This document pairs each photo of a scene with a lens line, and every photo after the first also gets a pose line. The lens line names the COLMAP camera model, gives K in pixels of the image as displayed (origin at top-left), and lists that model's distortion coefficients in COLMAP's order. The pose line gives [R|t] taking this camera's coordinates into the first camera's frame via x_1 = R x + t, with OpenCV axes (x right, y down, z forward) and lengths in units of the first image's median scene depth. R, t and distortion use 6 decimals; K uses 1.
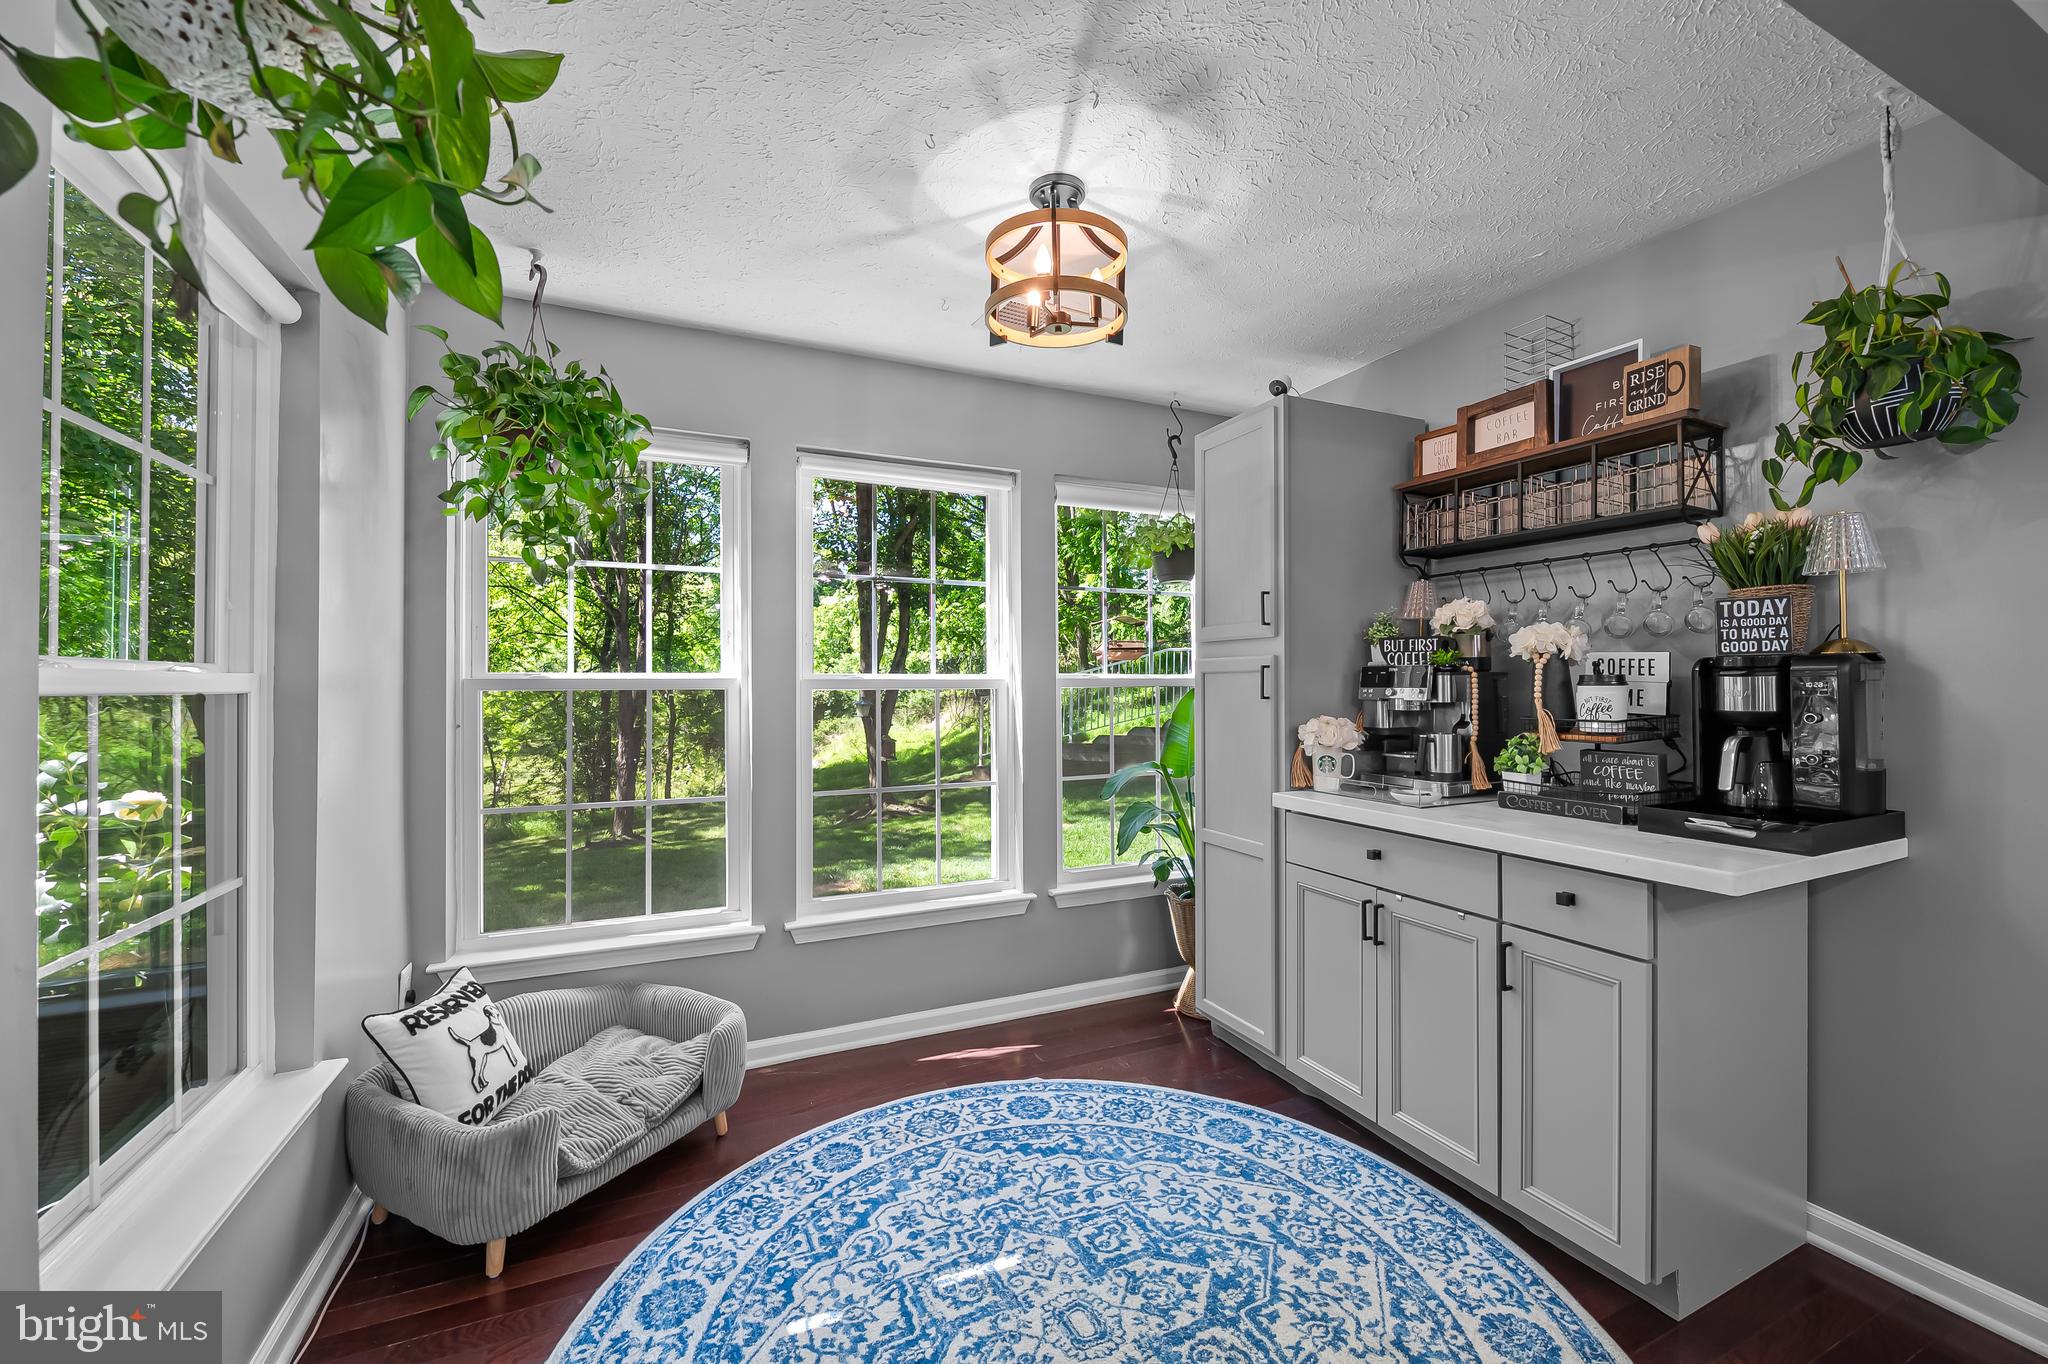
lens RADIAL K [[815.6, 0, 1026.8], [0, 815.6, 678.5], [0, 0, 1]] dist [-0.010957, -0.000391]
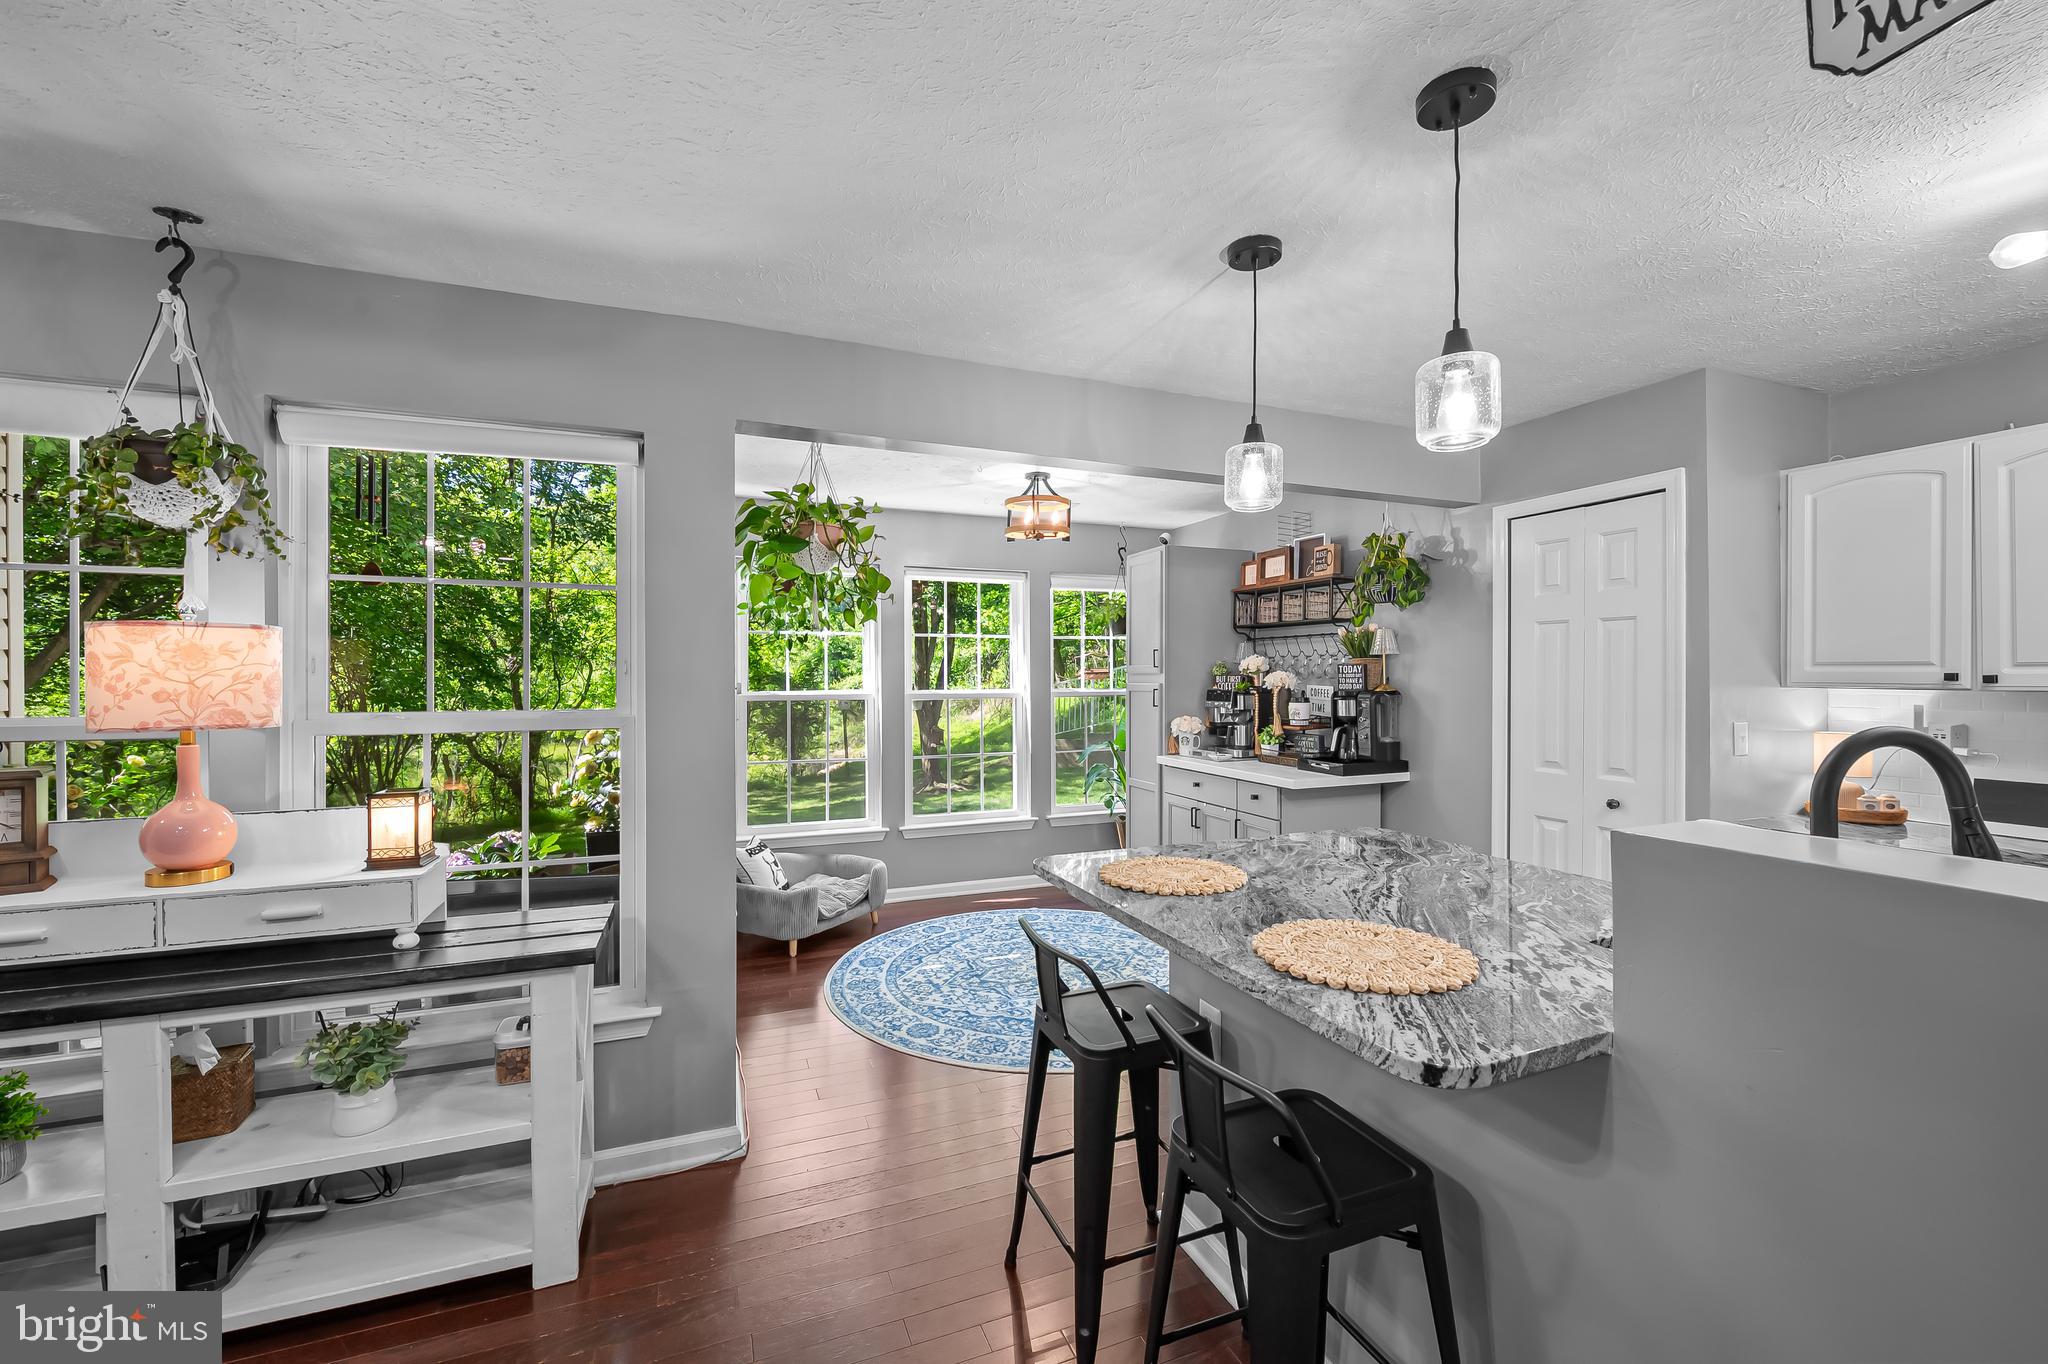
lens RADIAL K [[815.6, 0, 1026.8], [0, 815.6, 678.5], [0, 0, 1]] dist [-0.010957, -0.000391]
pose [[0.998848, 0.001215, -0.047981, 0.103673], [-0.000698, 0.999942, 0.010786, -0.072117], [0.047991, -0.010740, 0.998790, -1.081695]]
